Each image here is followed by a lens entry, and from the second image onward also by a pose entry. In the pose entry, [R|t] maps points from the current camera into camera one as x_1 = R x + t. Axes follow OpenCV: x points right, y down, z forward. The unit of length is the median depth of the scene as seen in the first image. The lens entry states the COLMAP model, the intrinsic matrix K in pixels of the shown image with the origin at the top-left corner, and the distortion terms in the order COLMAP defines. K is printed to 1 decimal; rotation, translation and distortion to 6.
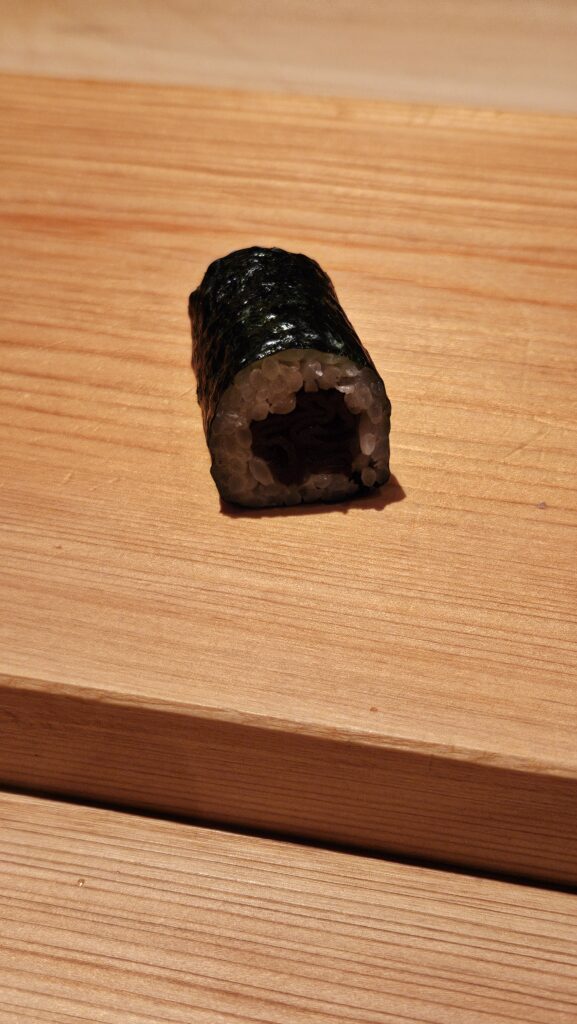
lens RADIAL K [[1422.6, 0, 286.1], [0, 1422.6, 538.6], [0, 0, 1]] dist [0.062016, -0.074509]
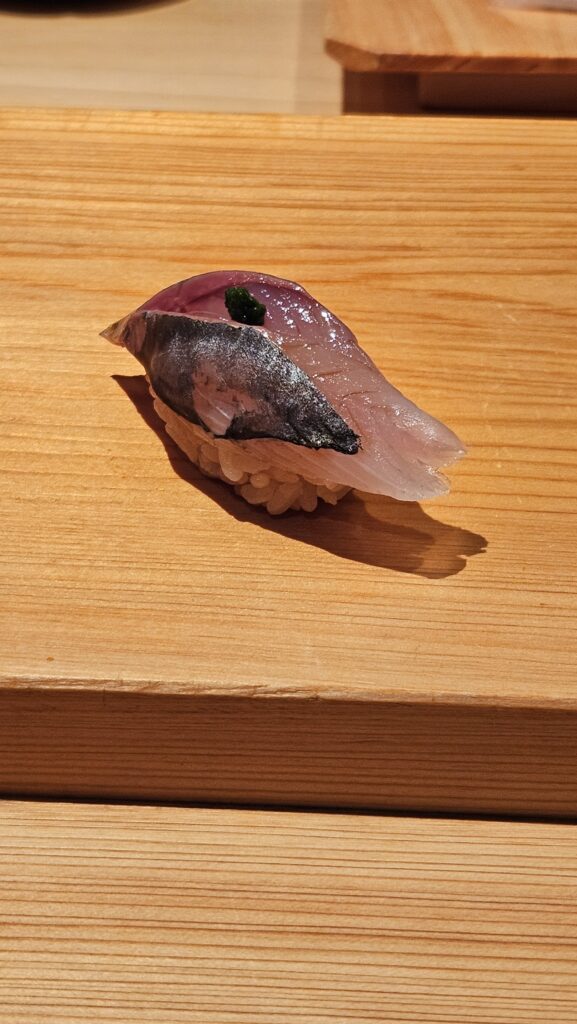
lens RADIAL K [[1958.4, 0, 272.8], [0, 1958.4, 404.9], [0, 0, 1]] dist [0.082461, -0.308540]
pose [[0.985170, -0.074933, 0.154355, 0.011151], [0.094152, 0.988150, -0.121220, 0.123421], [-0.143443, 0.133955, 0.980551, -0.539033]]
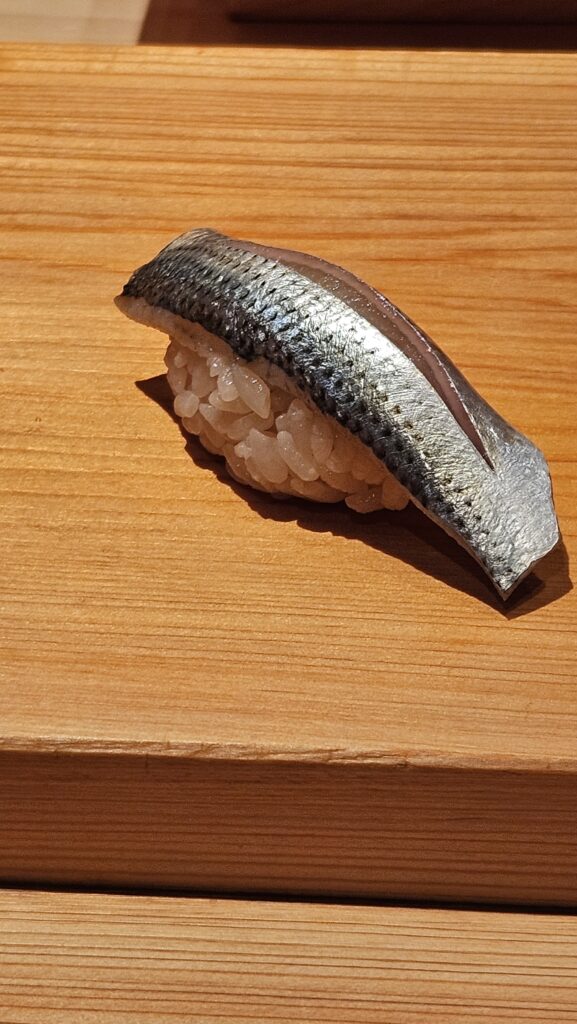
lens RADIAL K [[2629.2, 0, 259.0], [0, 2629.2, 380.8], [0, 0, 1]] dist [0.109422, -0.527663]
pose [[0.989410, -0.073910, 0.124918, -0.020174], [0.091730, 0.985386, -0.143526, 0.157031], [-0.112484, 0.153465, 0.981731, -0.688881]]
